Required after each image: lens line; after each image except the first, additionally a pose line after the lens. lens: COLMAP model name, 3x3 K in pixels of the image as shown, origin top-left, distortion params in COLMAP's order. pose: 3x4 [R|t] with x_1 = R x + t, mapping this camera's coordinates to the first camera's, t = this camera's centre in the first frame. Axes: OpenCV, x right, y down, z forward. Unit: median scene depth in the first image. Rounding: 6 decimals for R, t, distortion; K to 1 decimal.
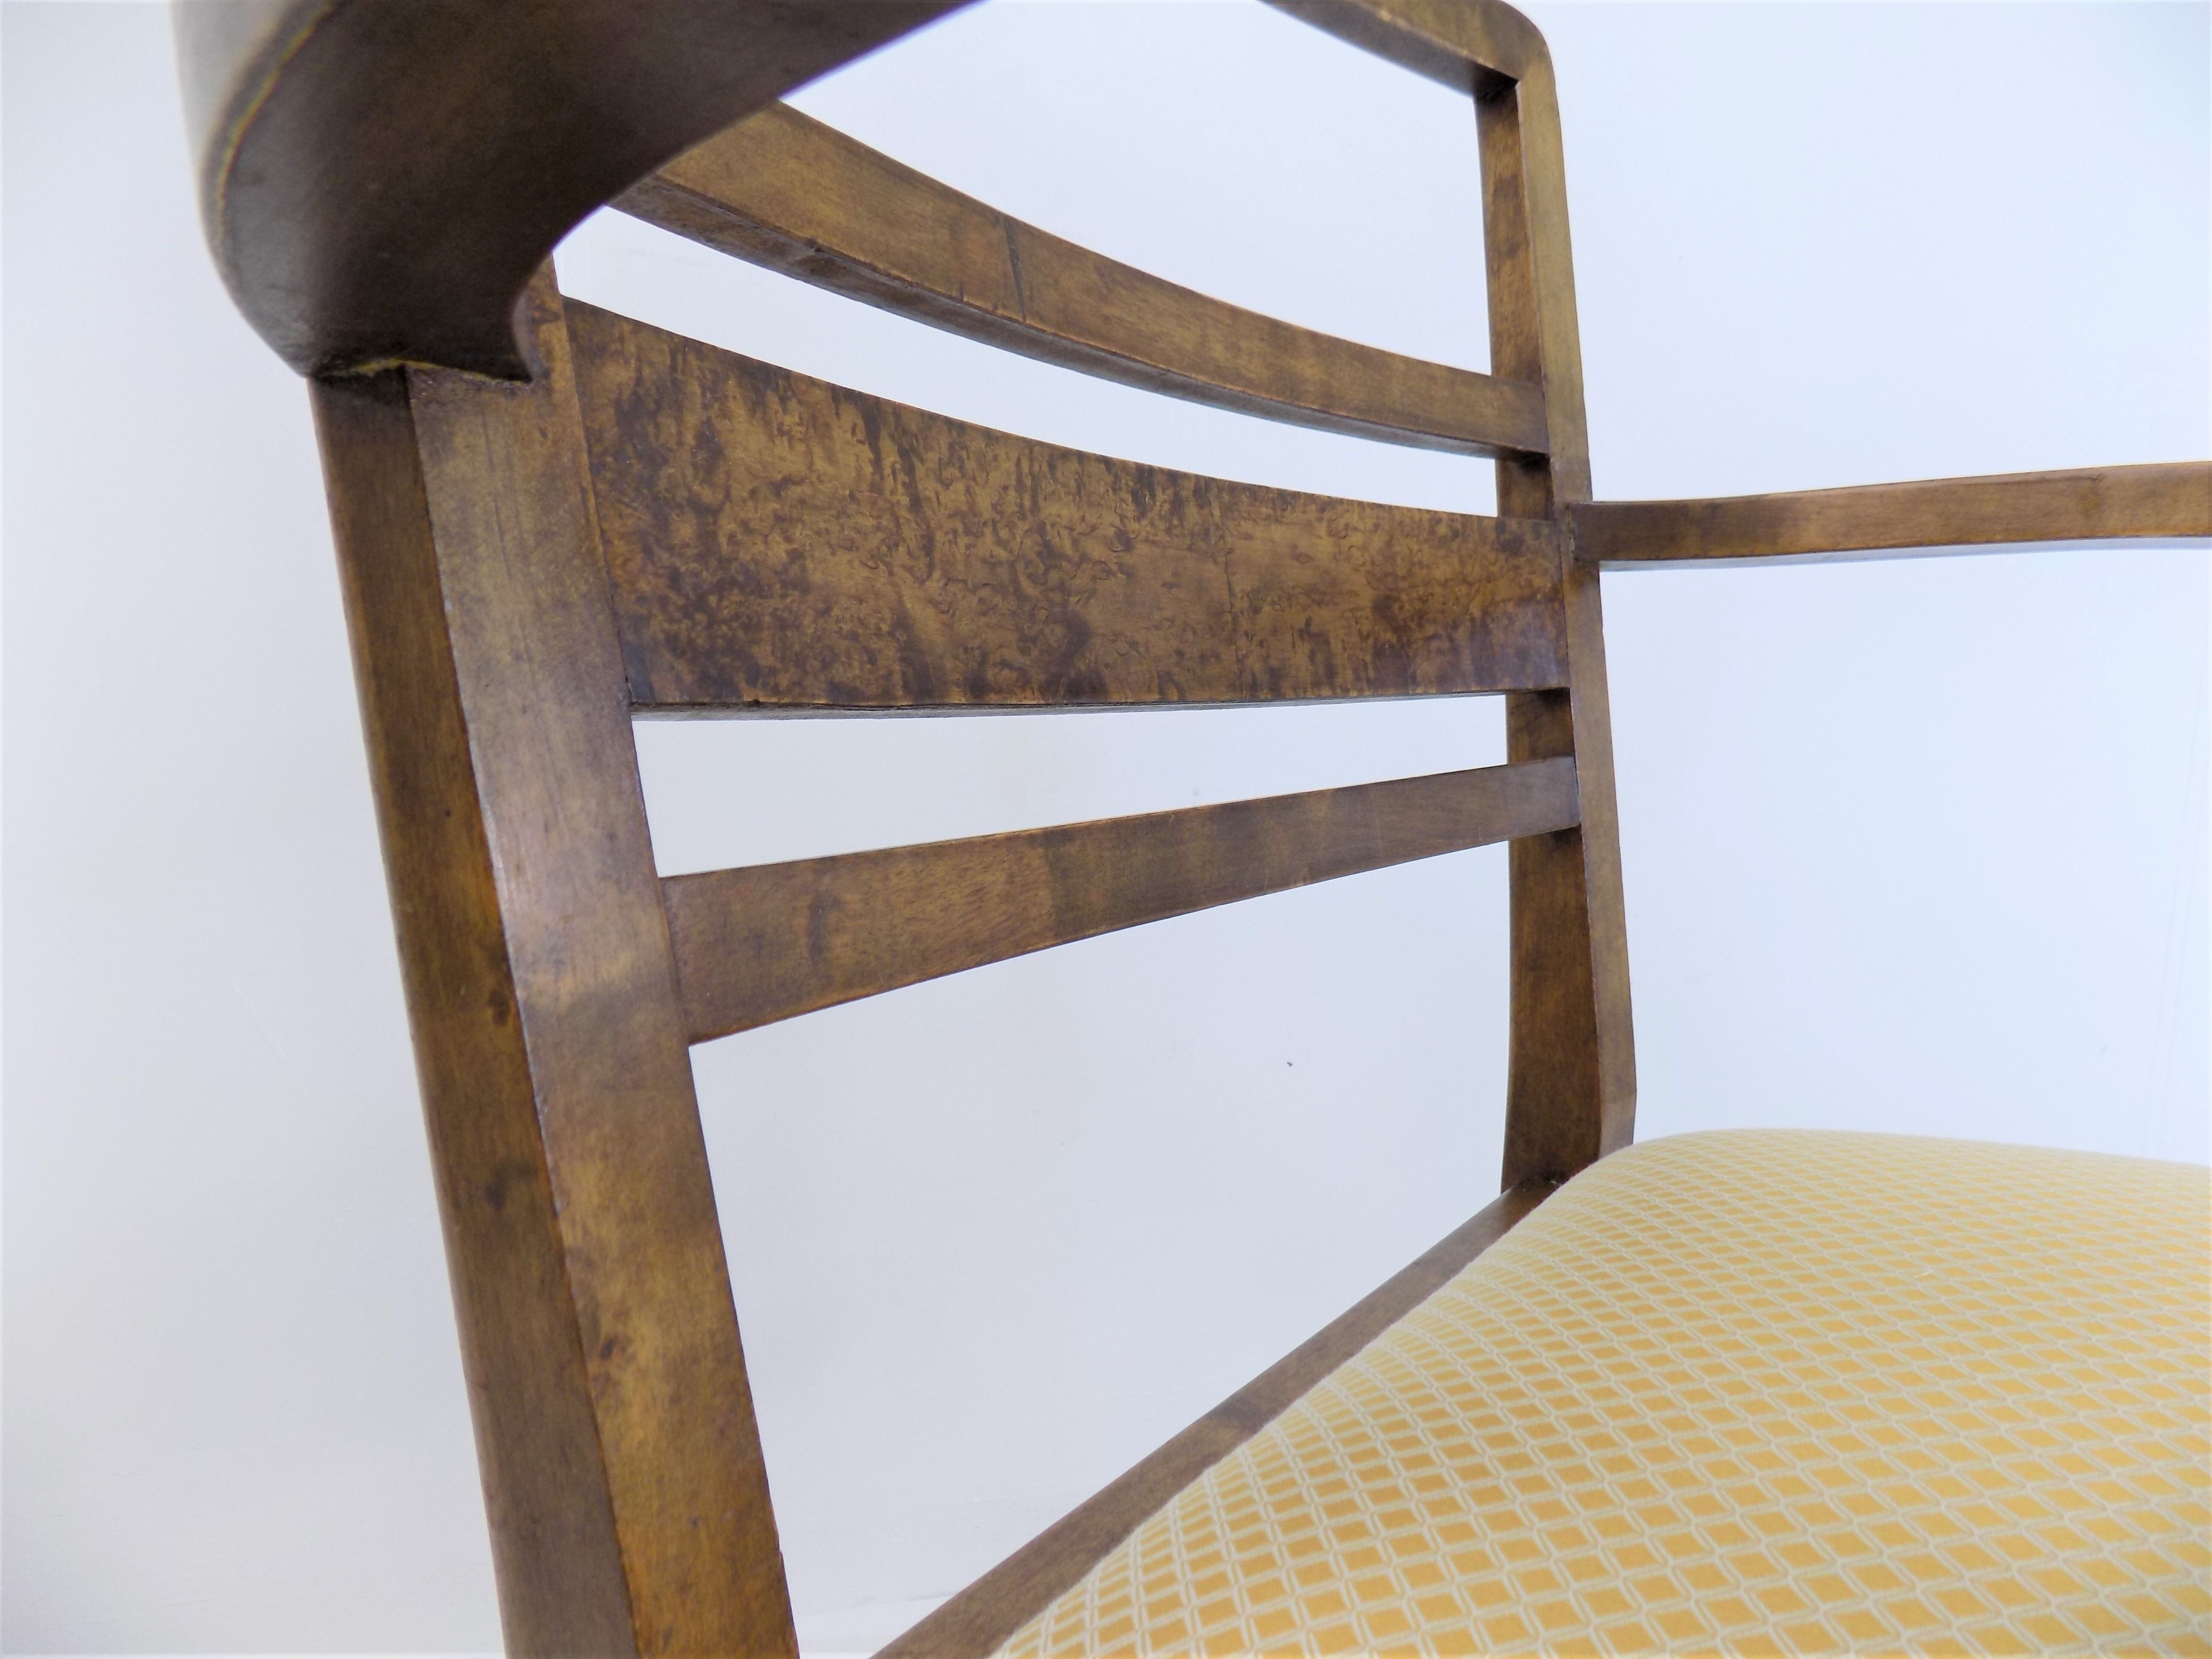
lens RADIAL K [[1487.2, 0, 1117.2], [0, 1487.2, 817.1], [0, 0, 1]] dist [-0.079576, 0.073865]
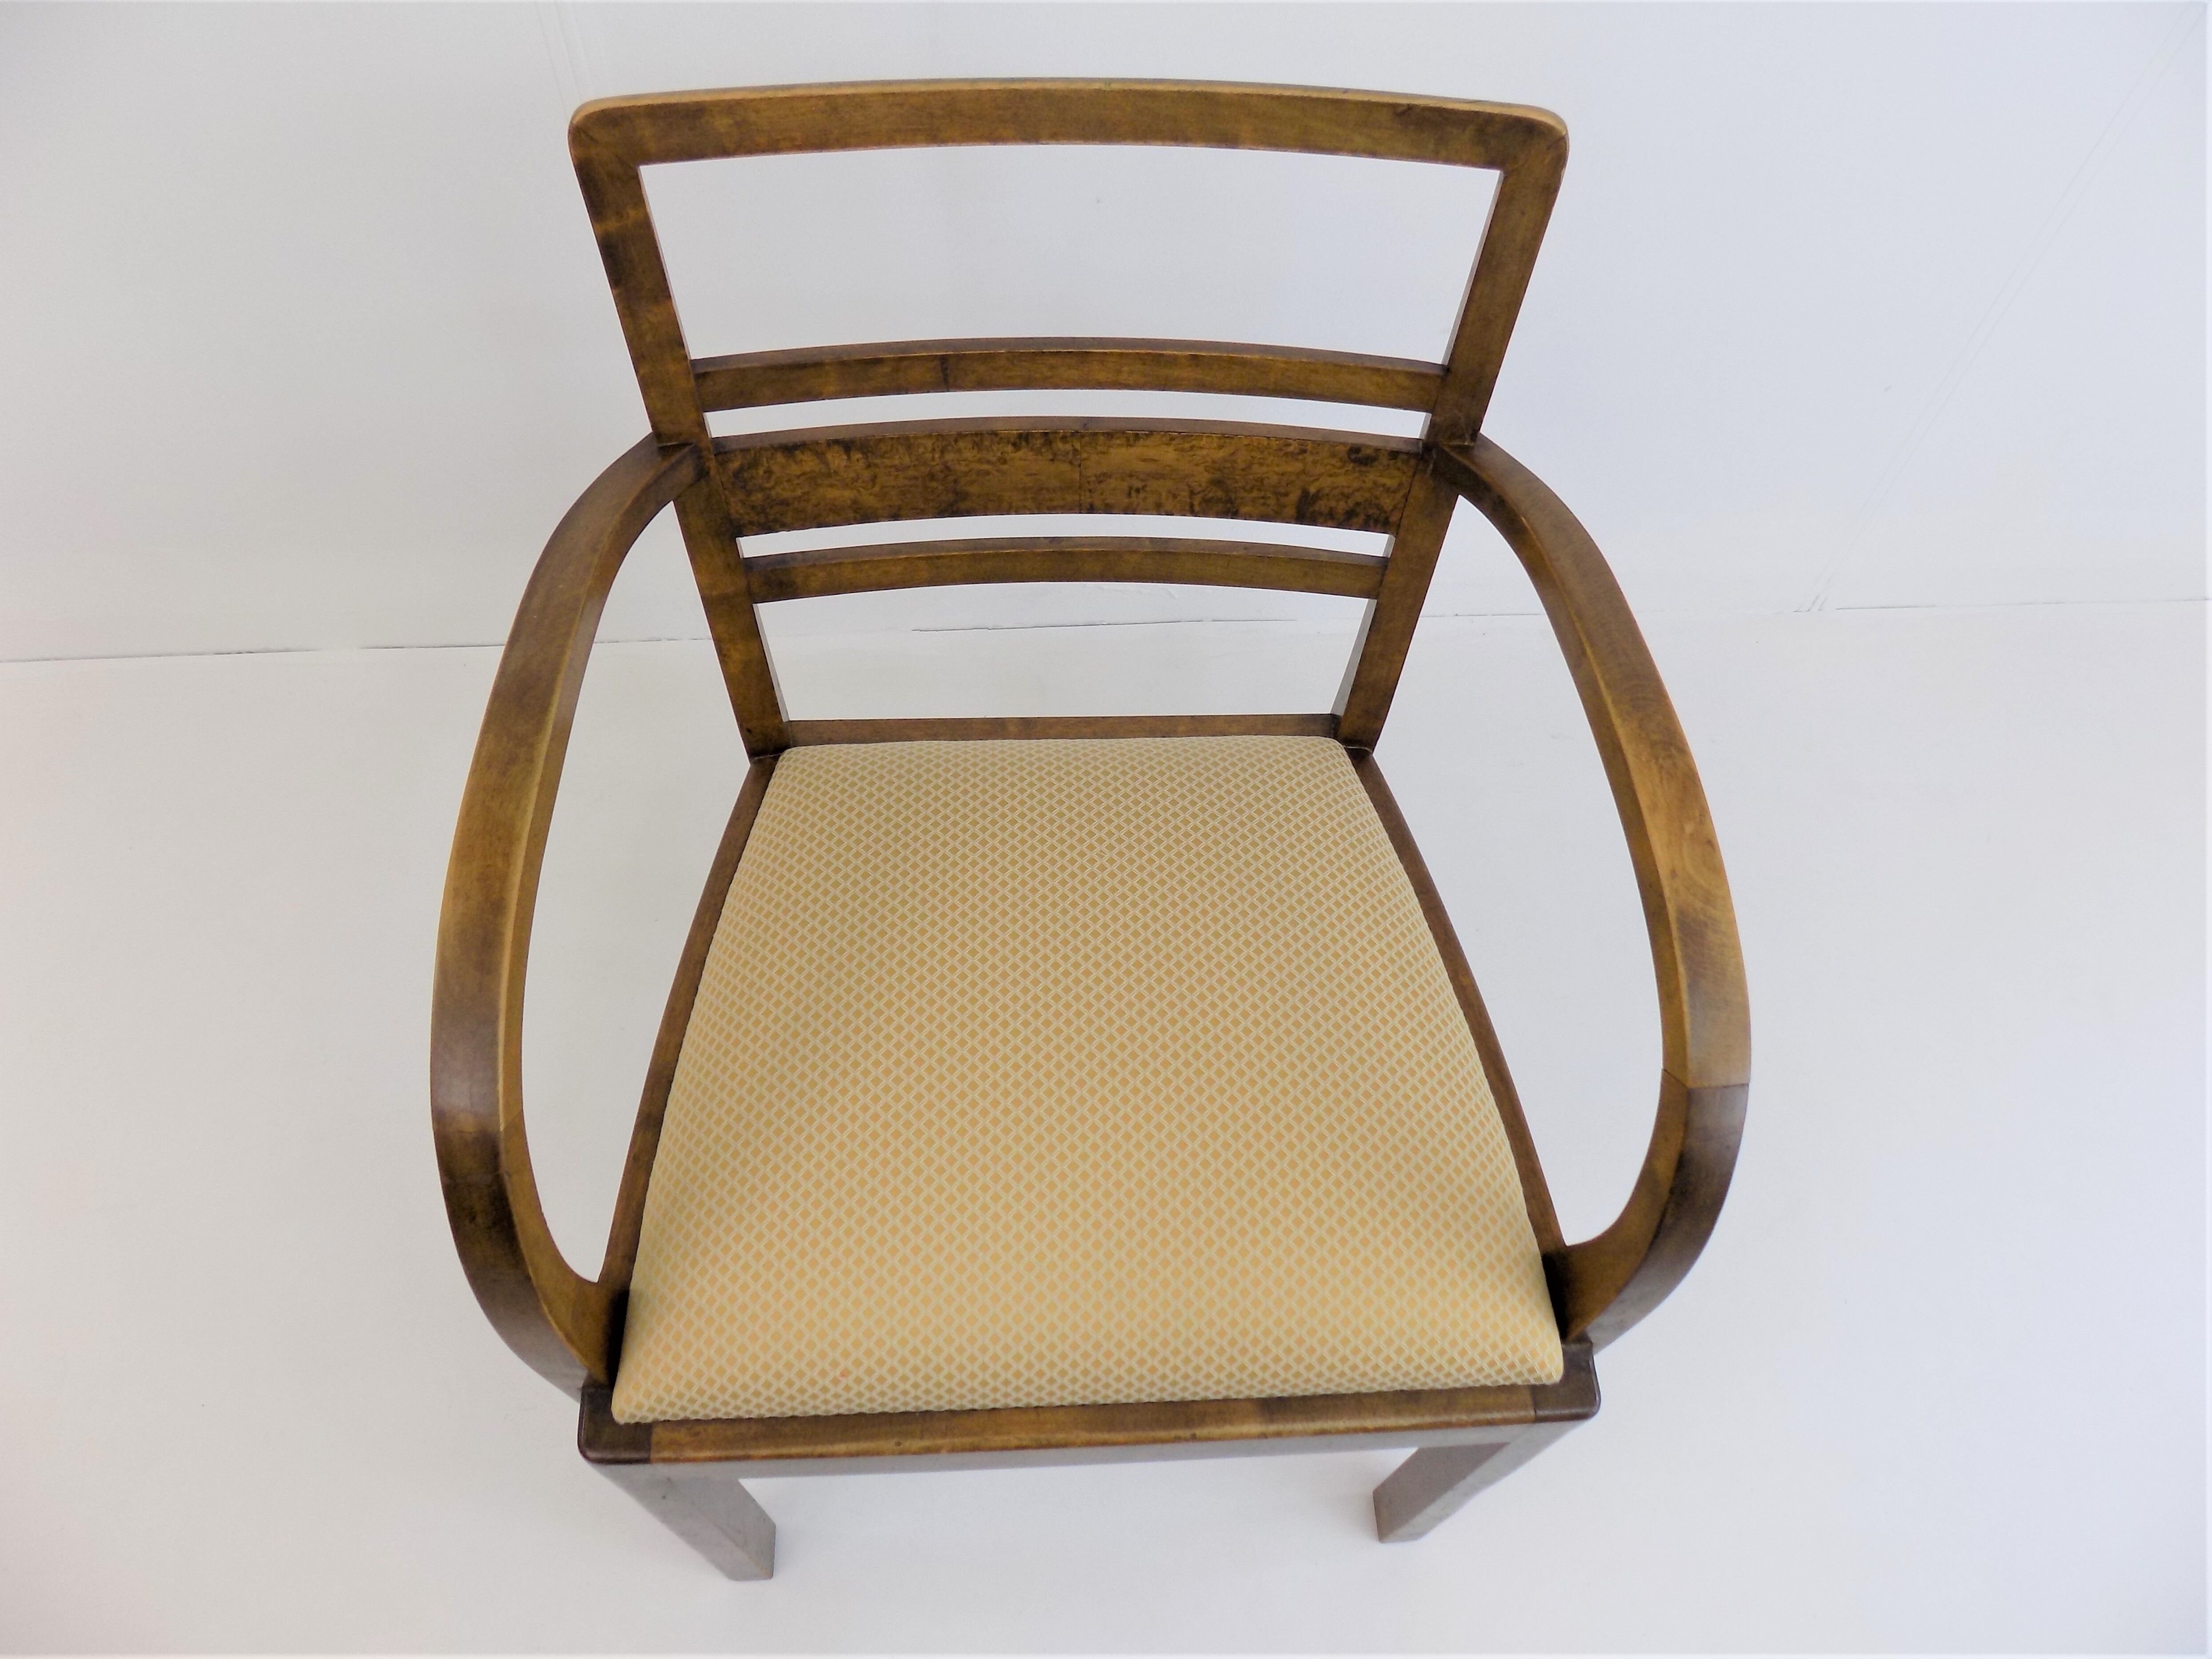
lens RADIAL K [[1536.6, 0, 1116.8], [0, 1536.6, 816.4], [0, 0, 1]] dist [-0.079931, 0.070807]
pose [[0.635718, 0.651388, -0.414193, 1.440437], [-0.124344, 0.615981, 0.777885, -1.680531], [0.761840, -0.443013, 0.472587, -0.290126]]
